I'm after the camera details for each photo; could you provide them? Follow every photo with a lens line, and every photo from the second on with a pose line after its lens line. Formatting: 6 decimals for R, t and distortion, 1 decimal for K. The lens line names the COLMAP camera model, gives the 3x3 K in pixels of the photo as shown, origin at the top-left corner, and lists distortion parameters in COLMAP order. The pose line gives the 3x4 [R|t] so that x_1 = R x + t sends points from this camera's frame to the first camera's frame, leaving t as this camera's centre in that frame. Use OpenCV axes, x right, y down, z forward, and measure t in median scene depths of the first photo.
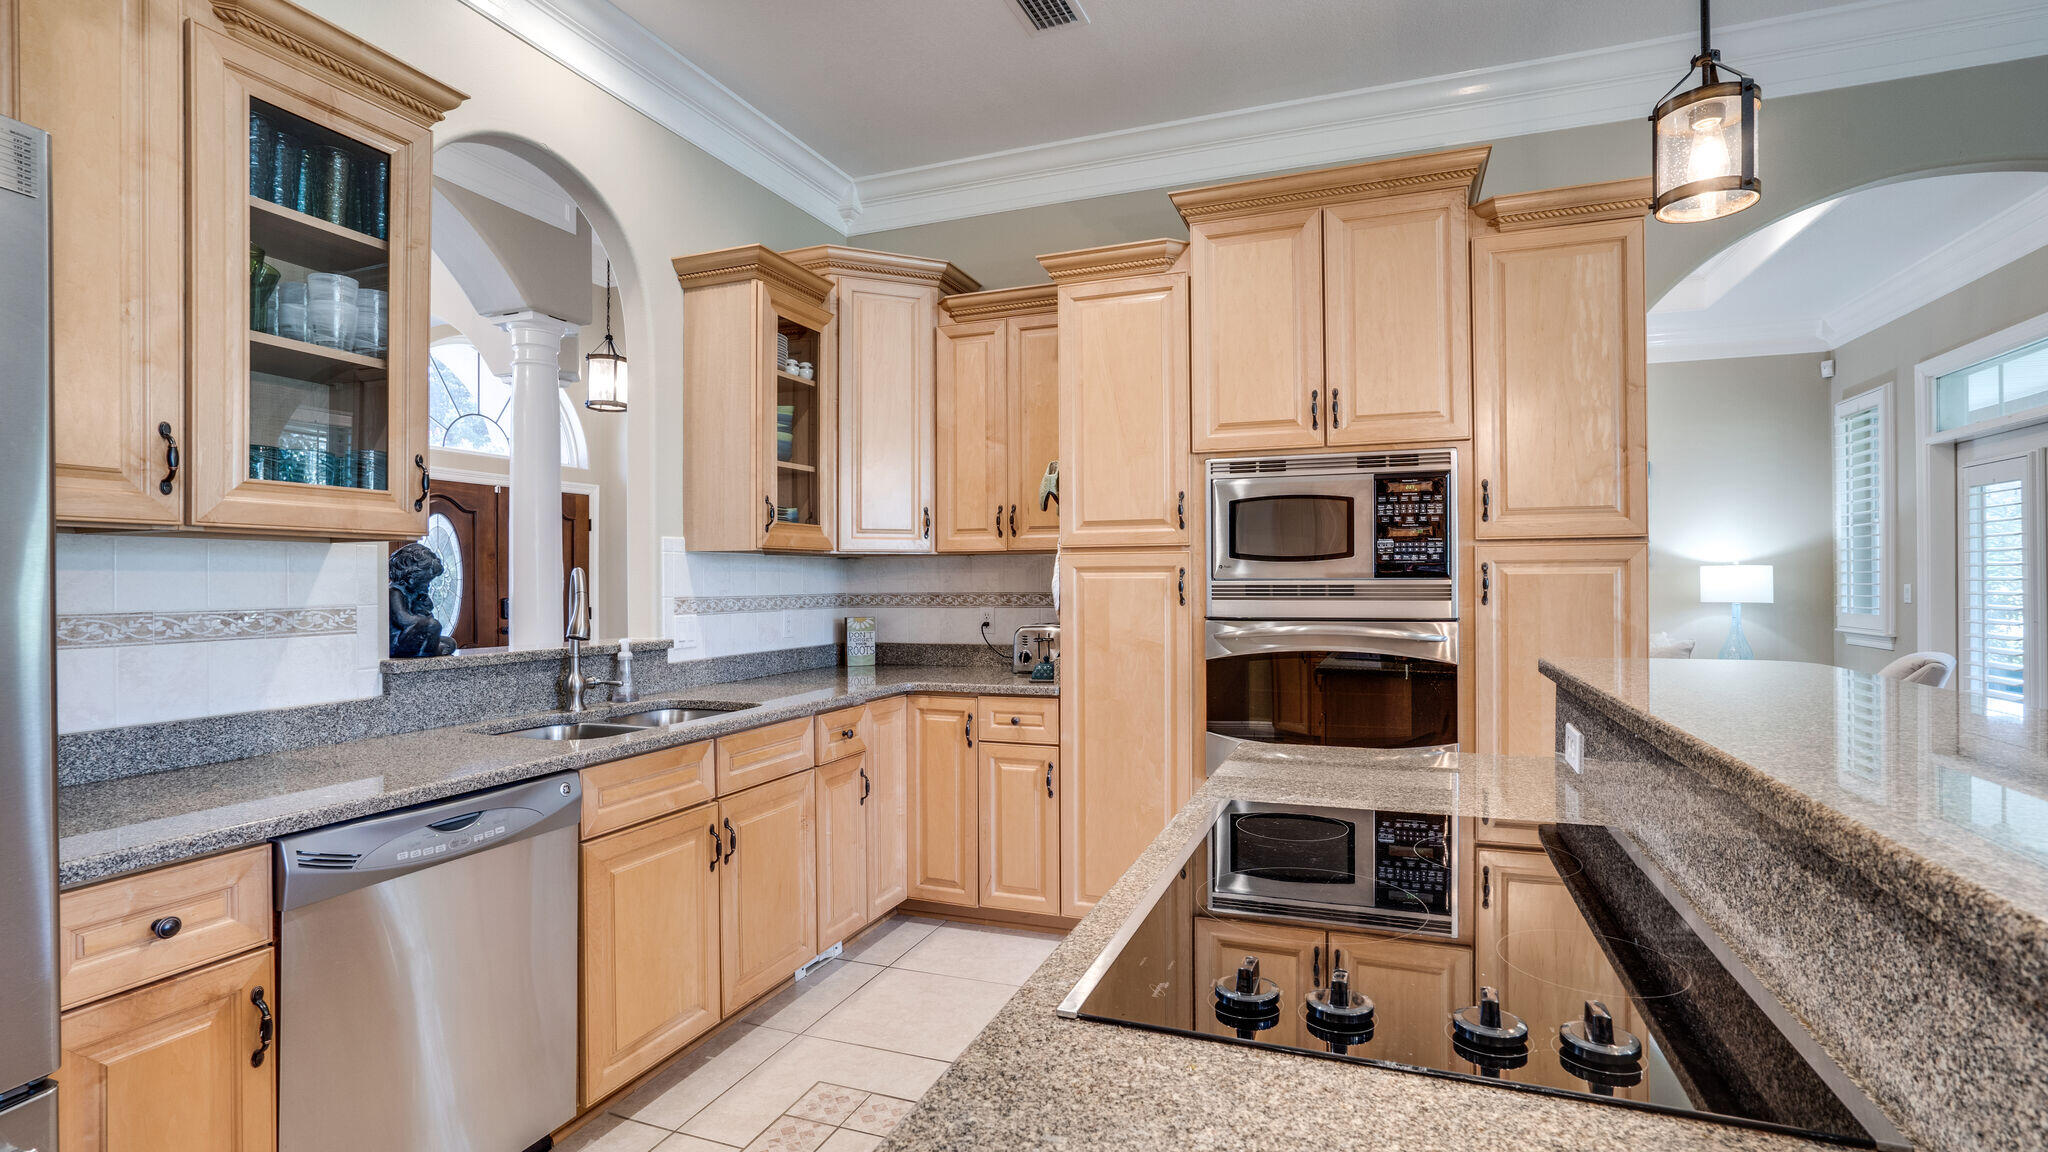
lens RADIAL K [[947.1, 0, 1021.8], [0, 947.1, 580.2], [0, 0, 1]] dist [-0.053490, 0.026221]
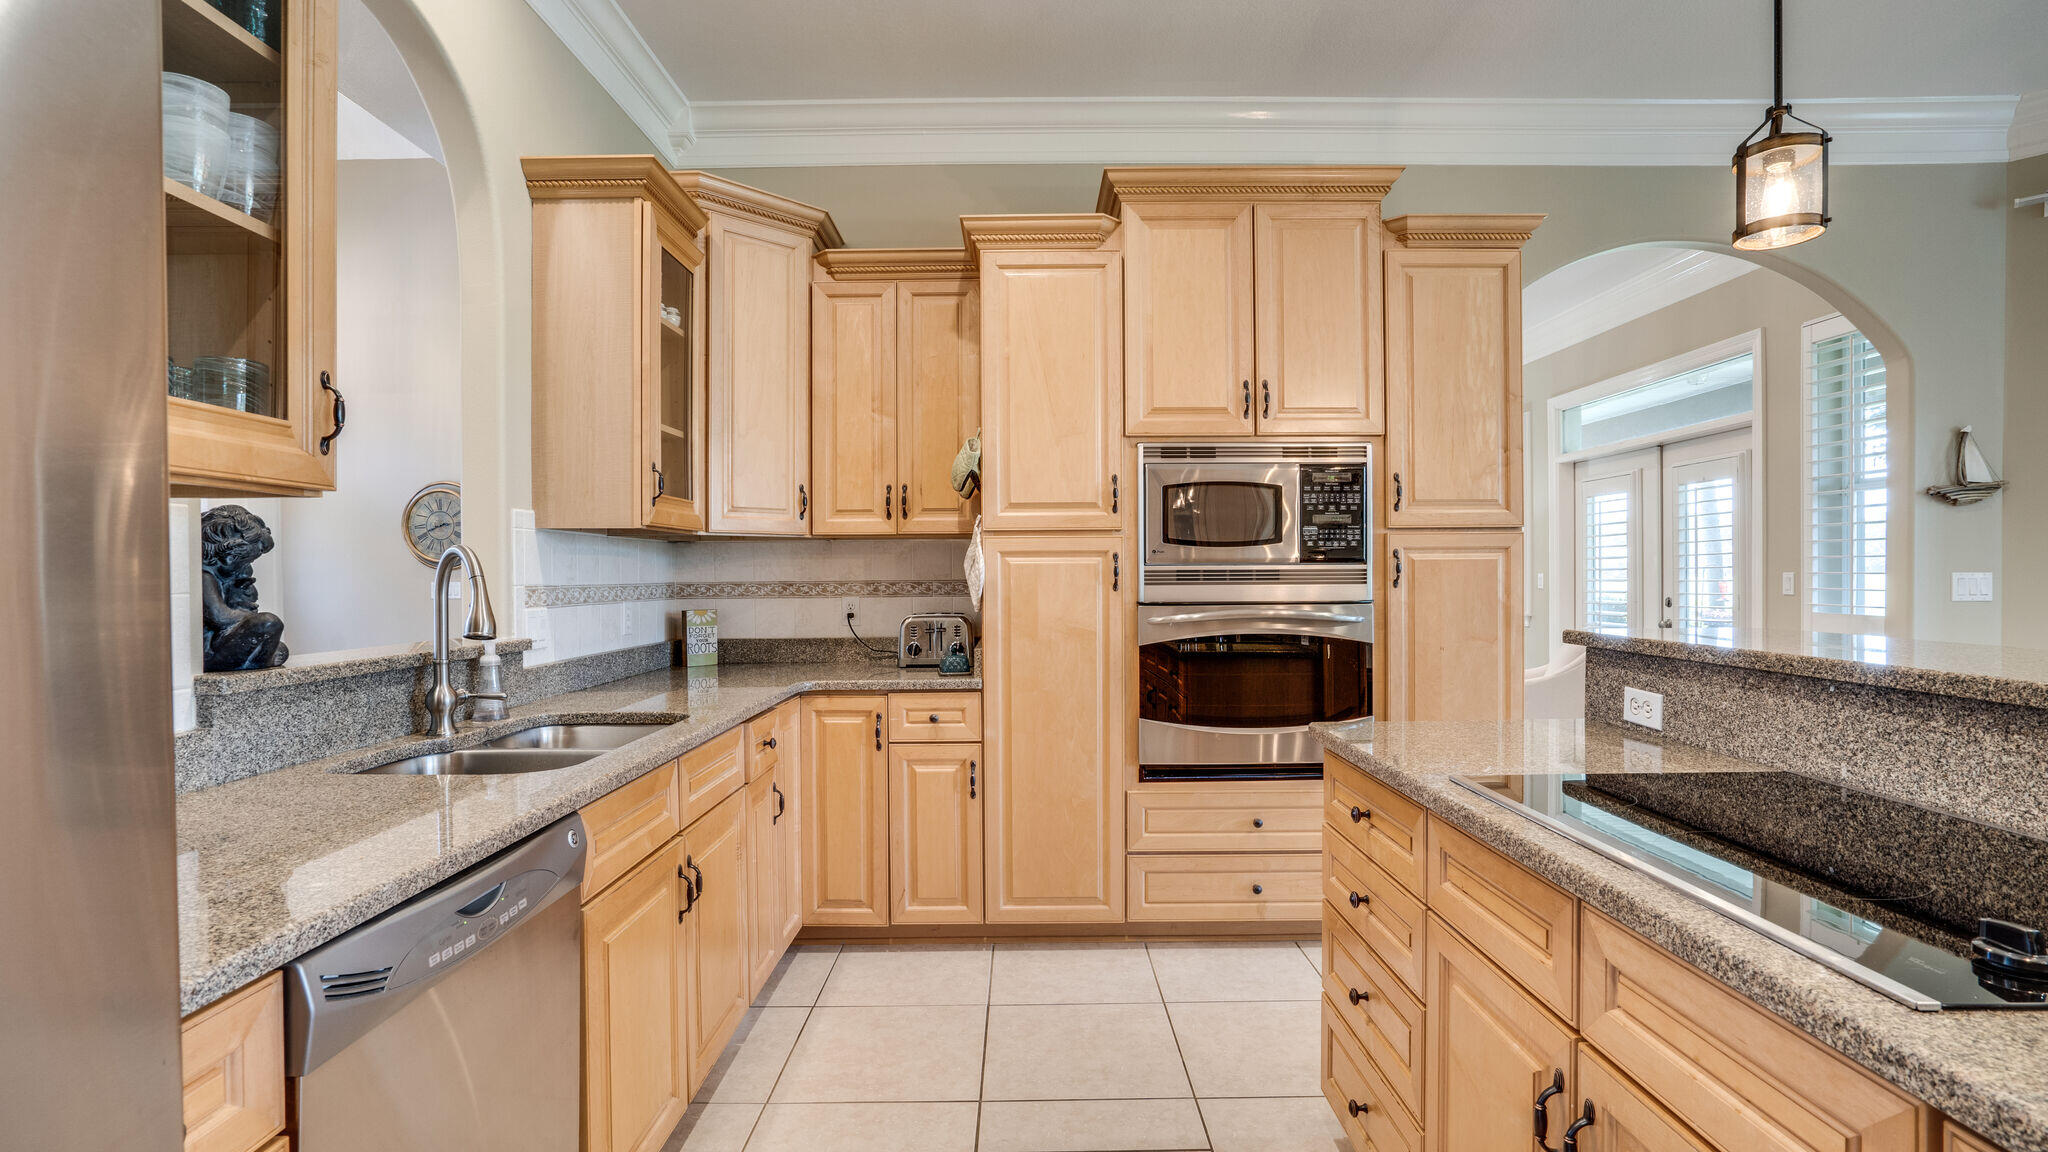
lens RADIAL K [[947.1, 0, 1021.8], [0, 947.1, 580.2], [0, 0, 1]] dist [-0.053490, 0.026221]
pose [[0.933818, -0.002868, 0.357737, -0.271348], [0.001005, 0.999985, 0.005396, 0.010112], [-0.357747, -0.004679, 0.933807, 0.118002]]
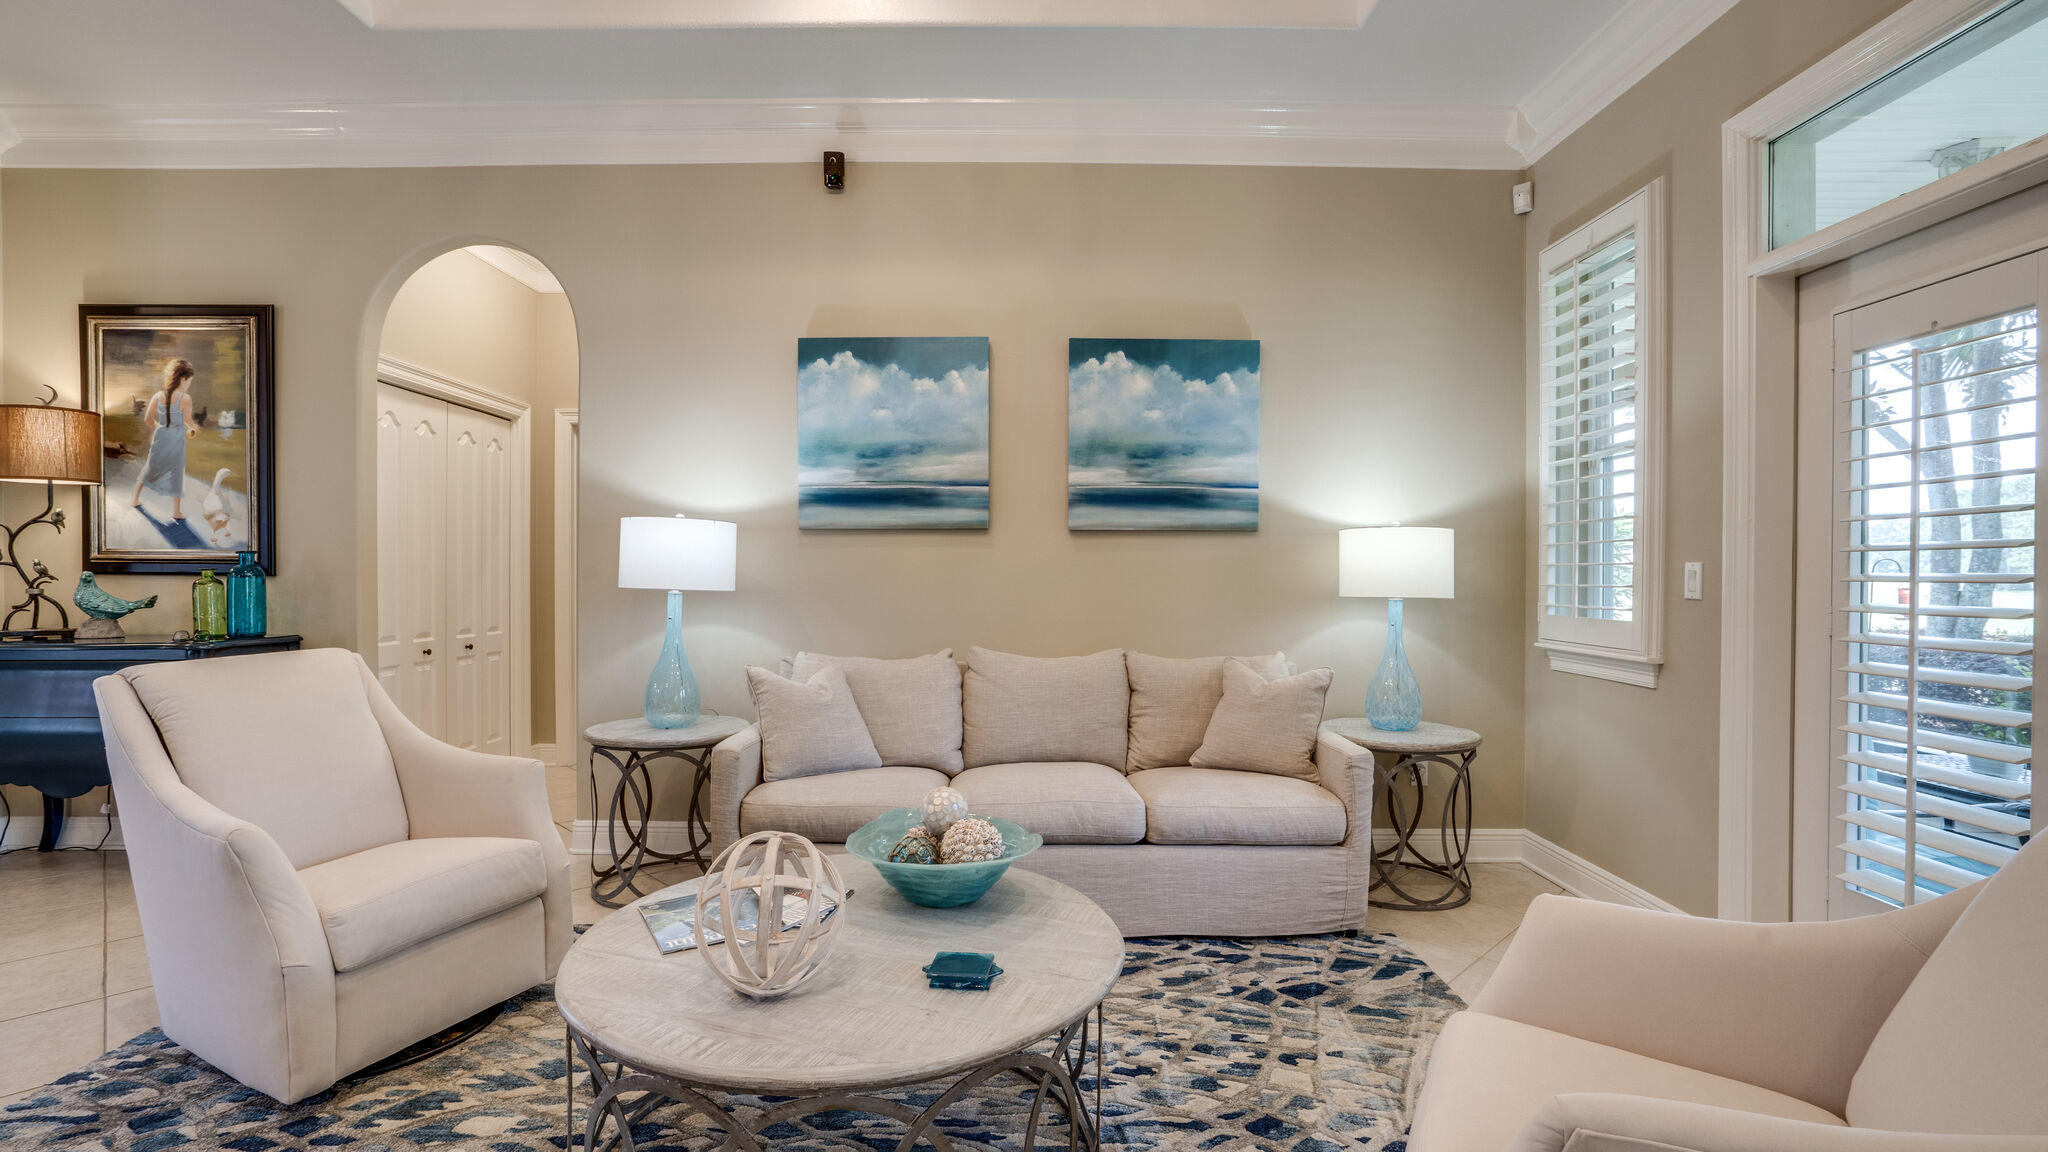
lens RADIAL K [[947.1, 0, 1021.8], [0, 947.1, 580.2], [0, 0, 1]] dist [-0.053490, 0.026221]
pose [[0.934019, 0.007177, 0.357152, 0.762502], [-0.009518, 0.999943, 0.004797, 0.027610], [-0.357097, -0.007880, 0.934034, 1.160931]]
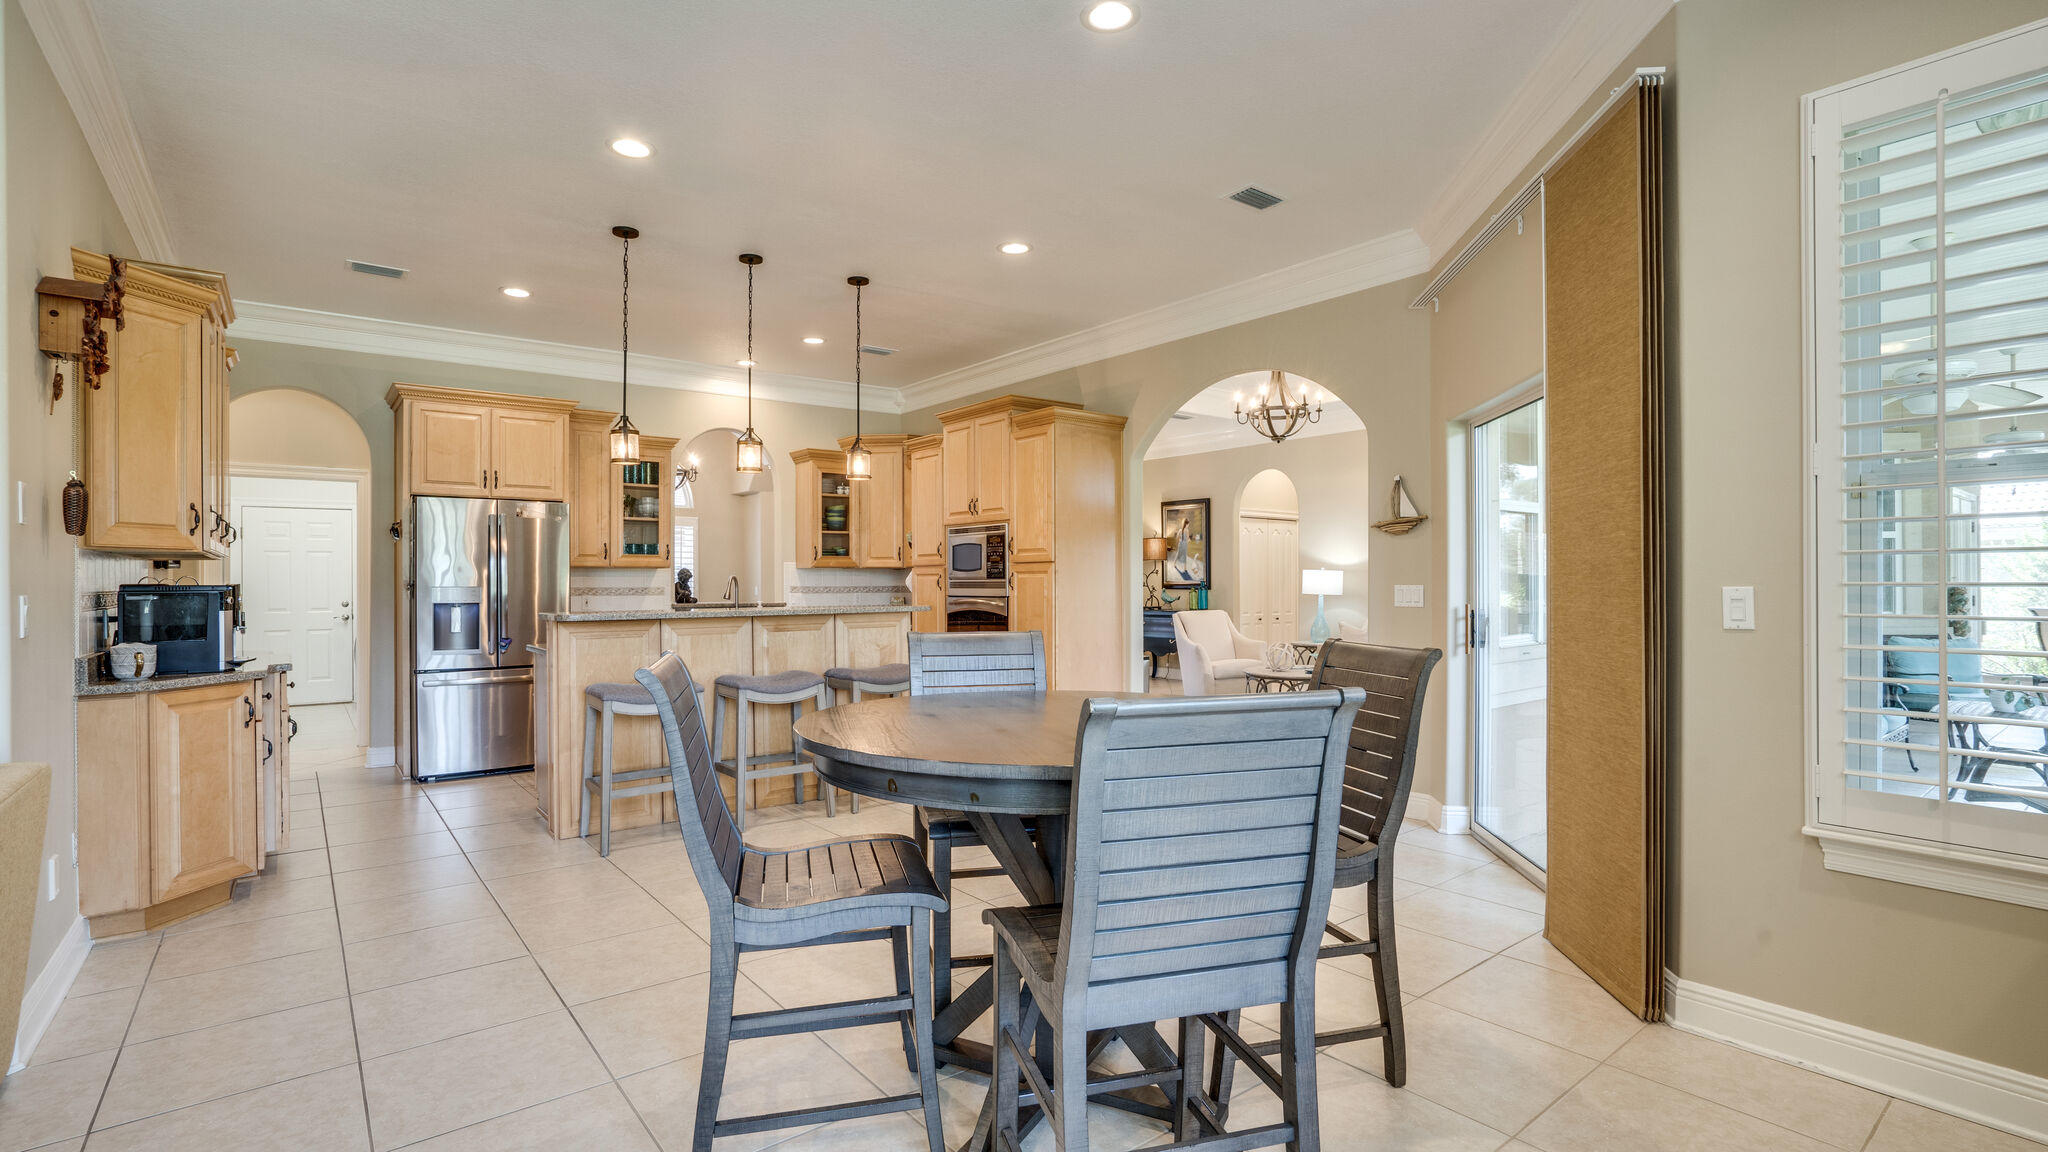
lens RADIAL K [[947.1, 0, 1021.8], [0, 947.1, 580.2], [0, 0, 1]] dist [-0.053490, 0.026221]
pose [[0.859241, 0.001284, -0.511569, 1.538437], [-0.001244, 0.999999, 0.000421, -0.000181], [0.511569, 0.000275, 0.859242, -0.912700]]
